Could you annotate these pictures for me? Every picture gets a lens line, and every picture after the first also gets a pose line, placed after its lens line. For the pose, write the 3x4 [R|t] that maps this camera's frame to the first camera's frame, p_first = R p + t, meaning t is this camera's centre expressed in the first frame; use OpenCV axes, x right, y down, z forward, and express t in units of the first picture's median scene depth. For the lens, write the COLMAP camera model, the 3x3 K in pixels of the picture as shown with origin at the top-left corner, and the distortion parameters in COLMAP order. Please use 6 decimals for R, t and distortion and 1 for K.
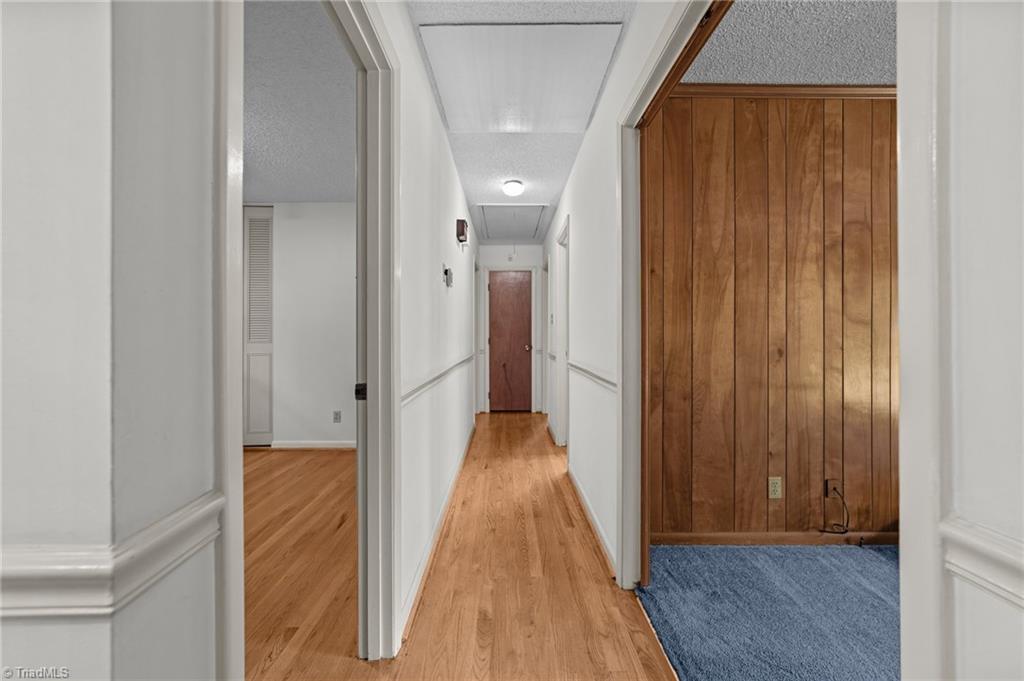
lens RADIAL K [[396.6, 0, 510.7], [0, 396.6, 333.3], [0, 0, 1]] dist [-0.004987, 0.003708]
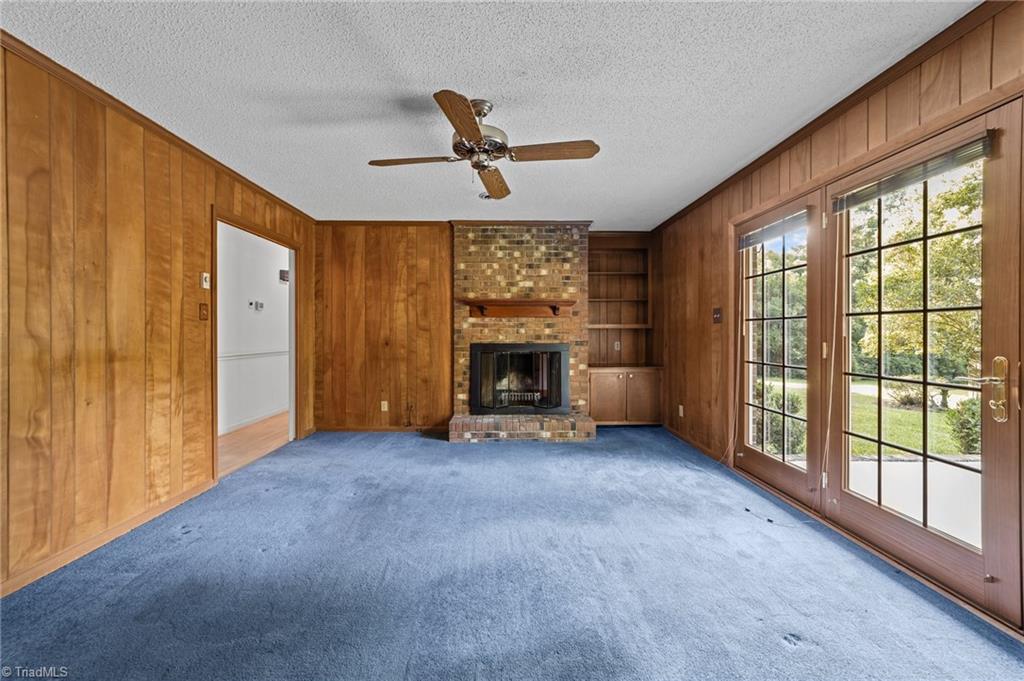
lens RADIAL K [[396.6, 0, 513.0], [0, 396.6, 333.6], [0, 0, 1]] dist [-0.004987, 0.003708]
pose [[0.999963, -0.001918, -0.008405, 1.388044], [0.001992, 0.999959, 0.008790, -0.025202], [0.008388, -0.008806, 0.999926, -1.161079]]
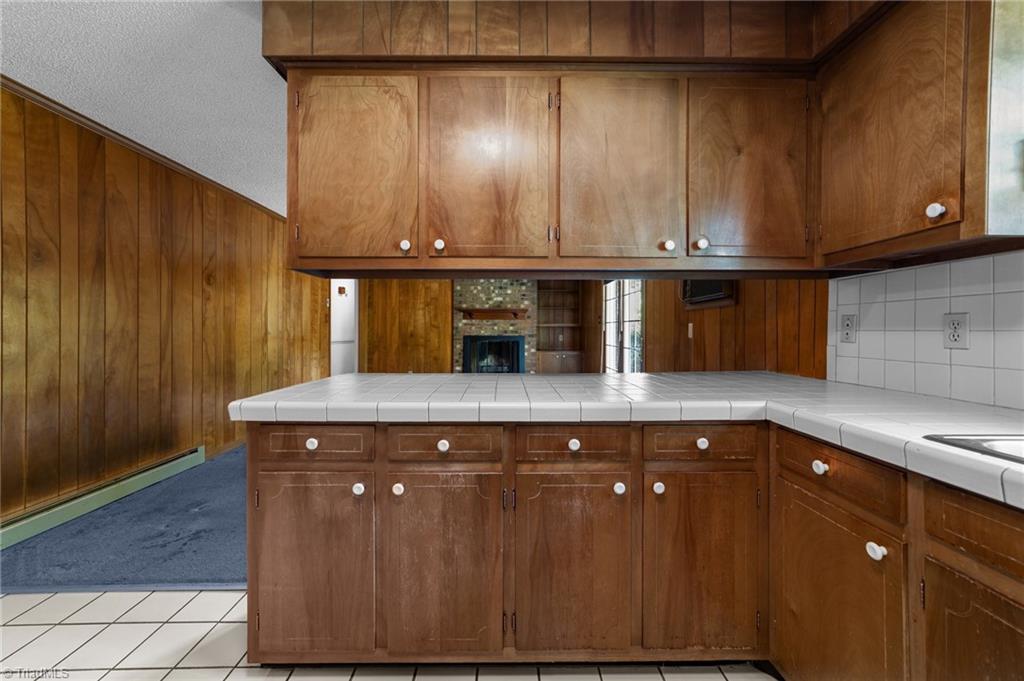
lens RADIAL K [[396.6, 0, 511.3], [0, 396.6, 326.9], [0, 0, 1]] dist [-0.004987, 0.003708]
pose [[0.999531, 0.001124, -0.030606, 1.663560], [-0.001057, 0.999997, 0.002220, -0.037821], [0.030609, -0.002187, 0.999529, -2.470271]]
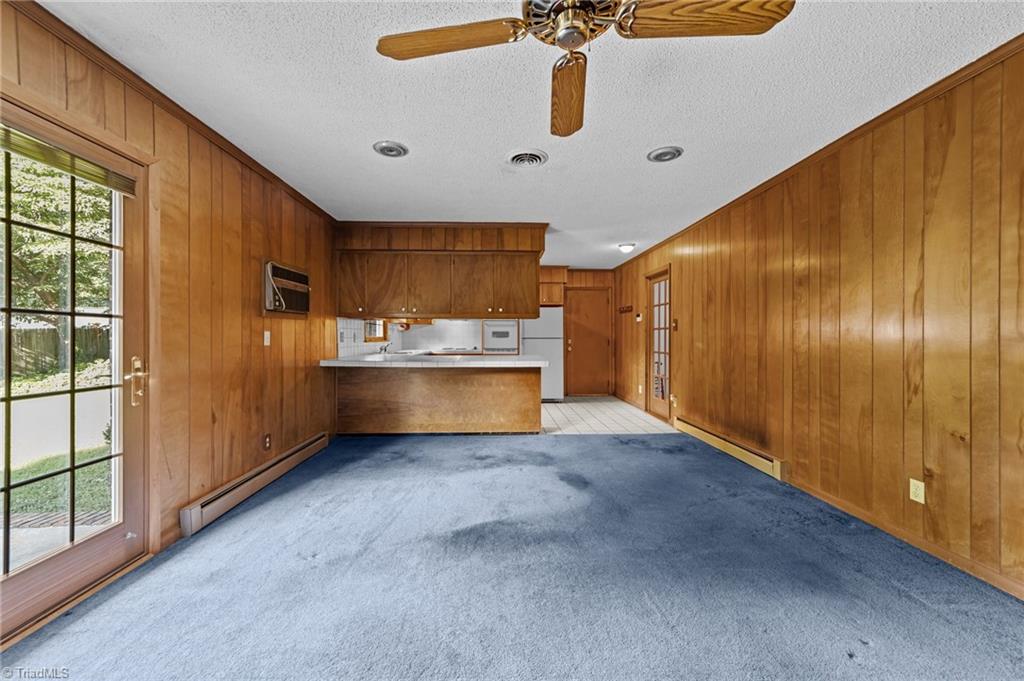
lens RADIAL K [[396.6, 0, 513.6], [0, 396.6, 337.7], [0, 0, 1]] dist [-0.004987, 0.003708]
pose [[-0.999990, 0.001007, 0.004268, 1.376615], [0.000969, 0.999959, -0.008972, -0.009753], [-0.004277, -0.008968, -0.999951, 0.486364]]
